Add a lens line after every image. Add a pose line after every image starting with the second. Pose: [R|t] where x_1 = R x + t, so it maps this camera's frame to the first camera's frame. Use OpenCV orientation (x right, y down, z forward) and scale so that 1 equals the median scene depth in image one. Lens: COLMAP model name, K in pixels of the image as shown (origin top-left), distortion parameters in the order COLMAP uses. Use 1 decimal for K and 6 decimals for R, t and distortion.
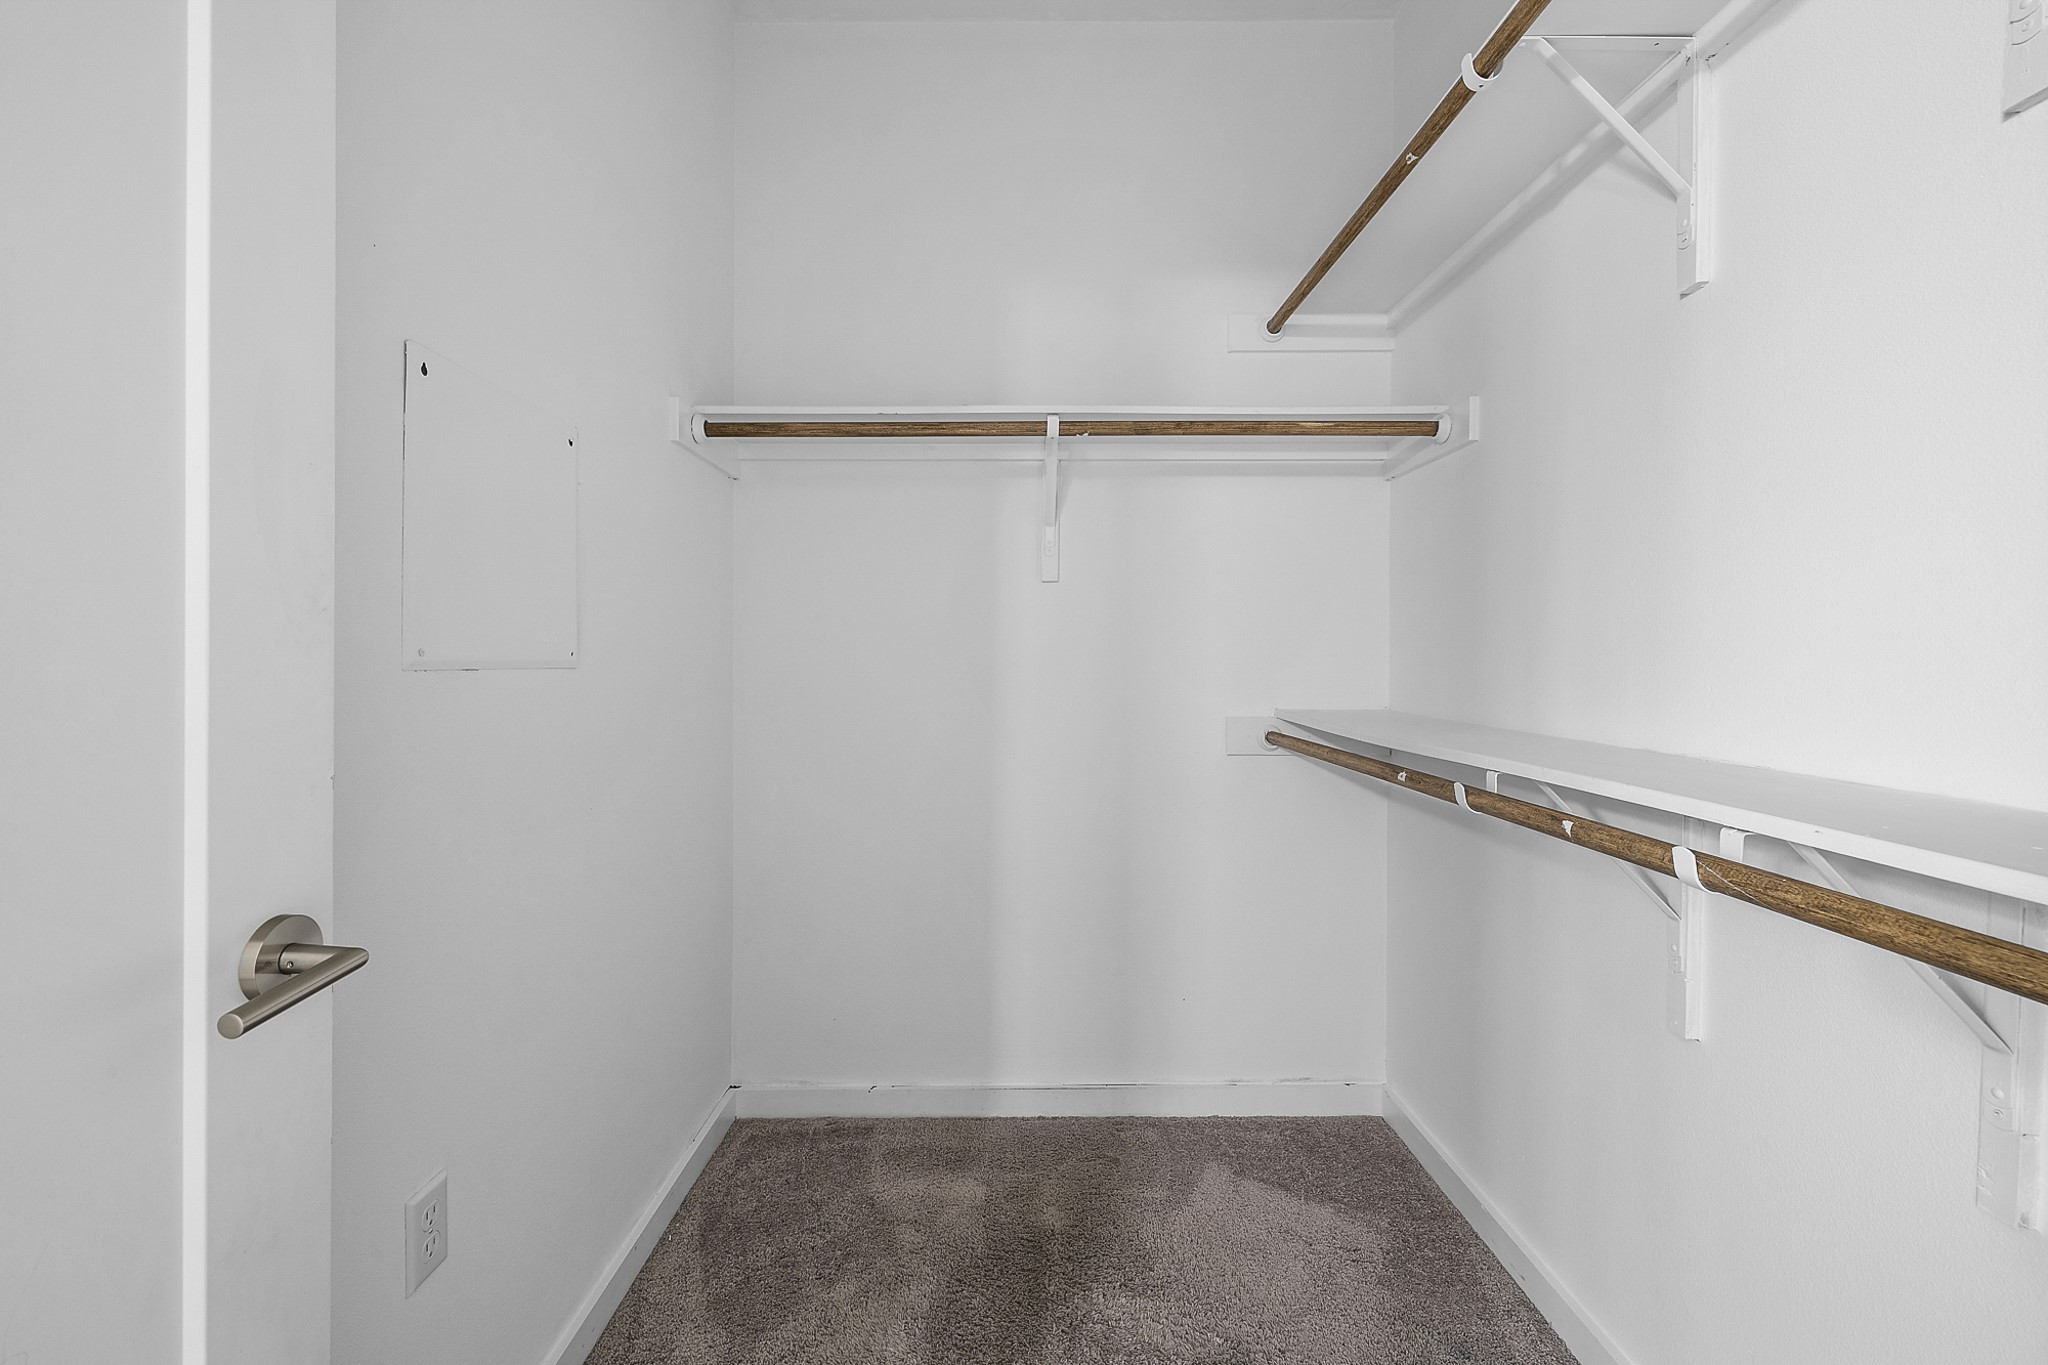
lens RADIAL K [[866.1, 0, 1022.9], [0, 866.1, 671.4], [0, 0, 1]] dist [0.003698, -0.000367]
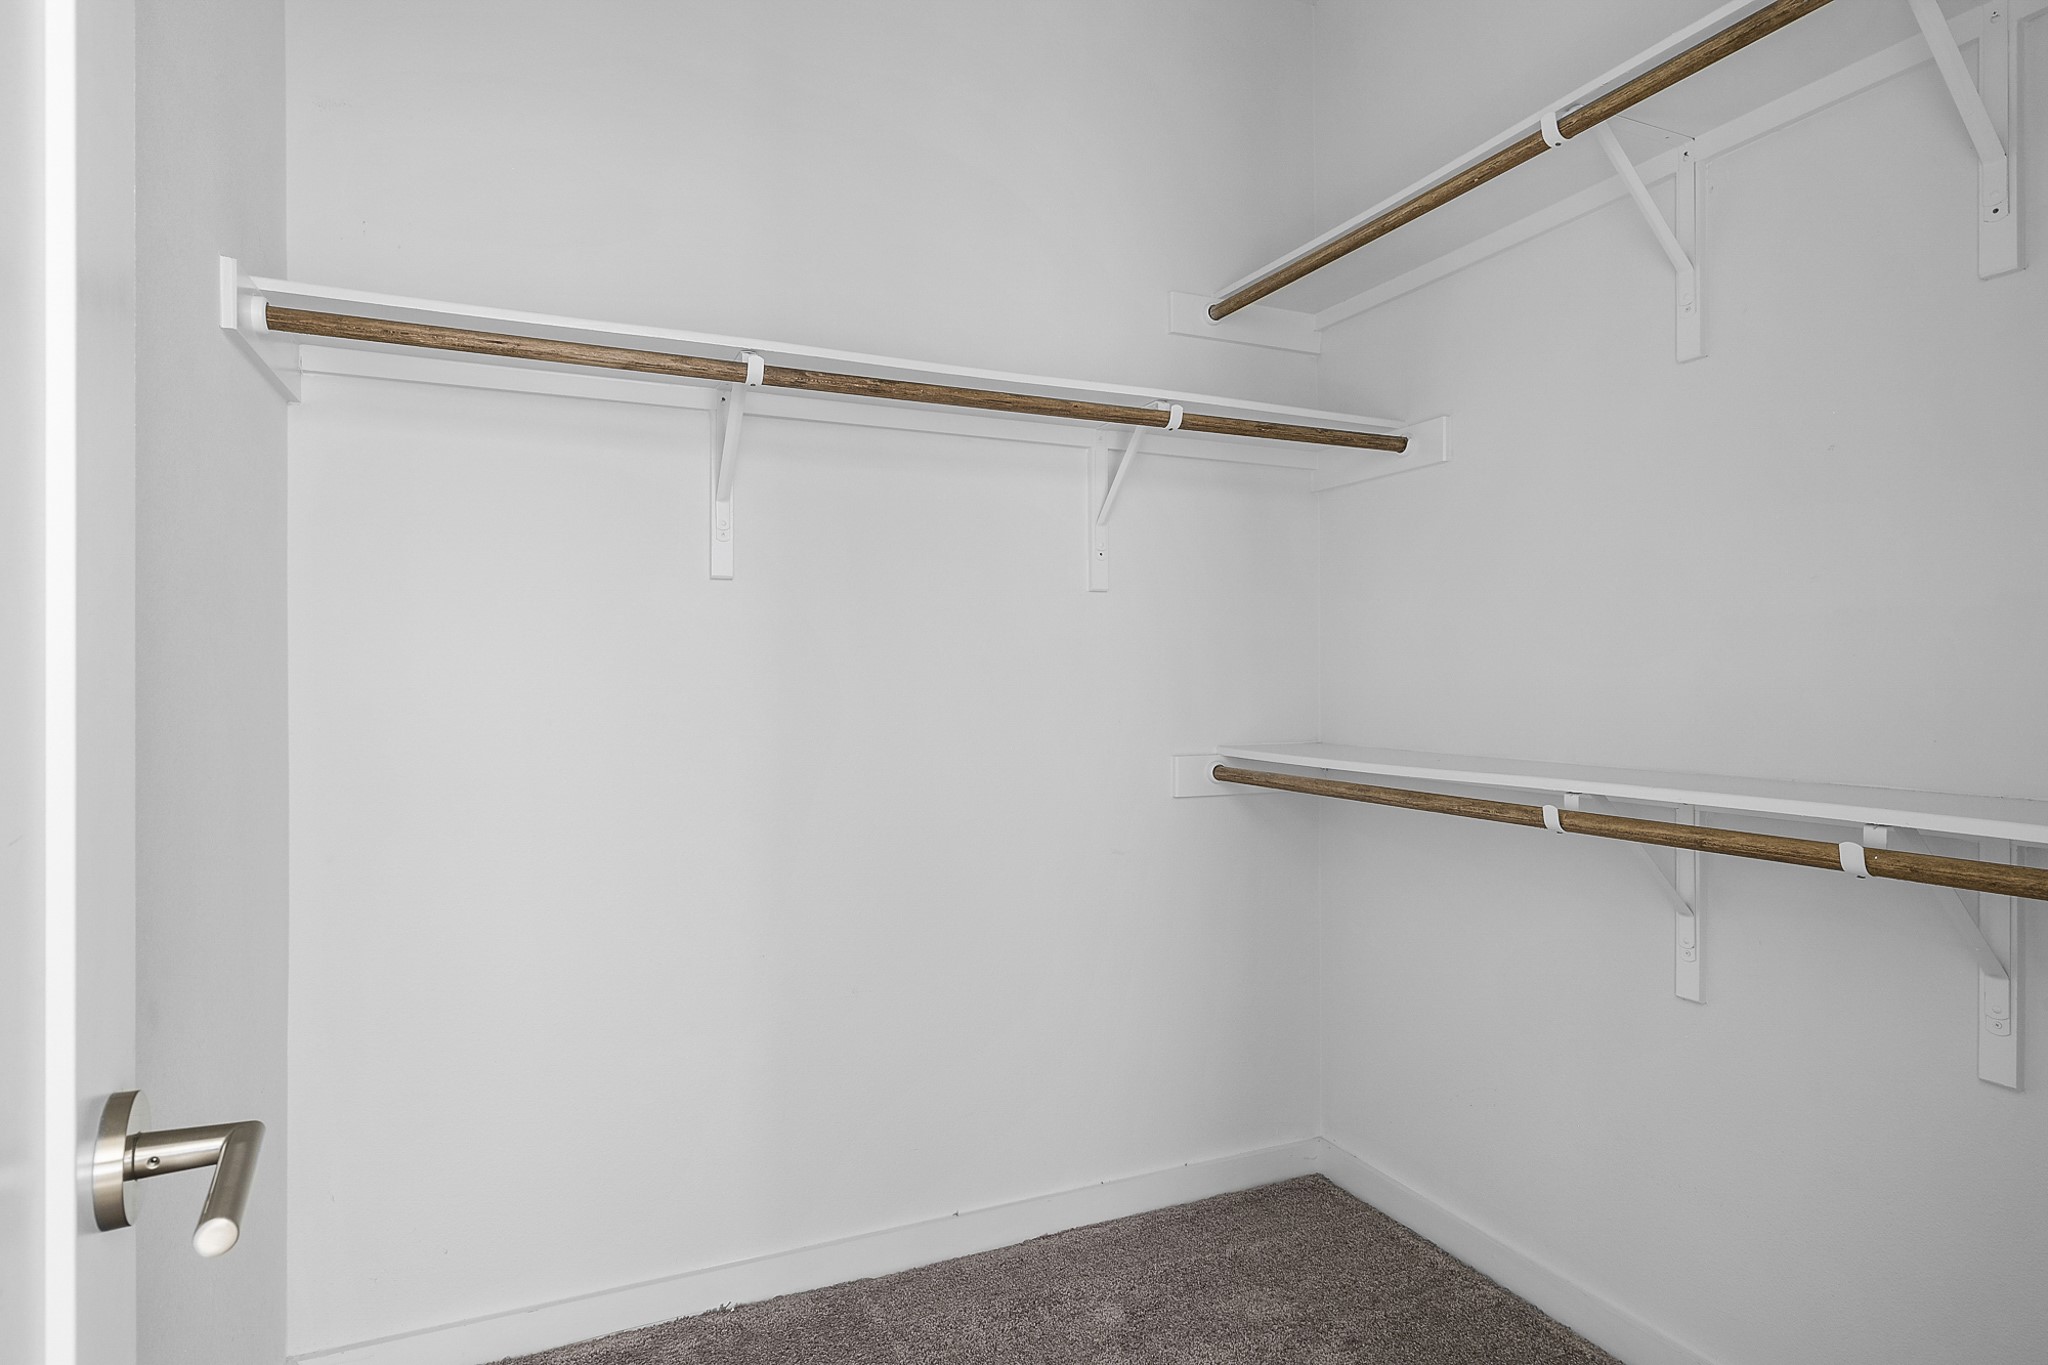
lens RADIAL K [[1136.7, 0, 1033.7], [0, 1136.7, 689.2], [0, 0, 1]] dist [-0.005535, 0.000569]
pose [[0.913202, 0.007502, 0.407439, -0.369504], [-0.004718, 0.999958, -0.007838, 0.001586], [-0.407480, 0.005236, 0.913199, 0.003327]]
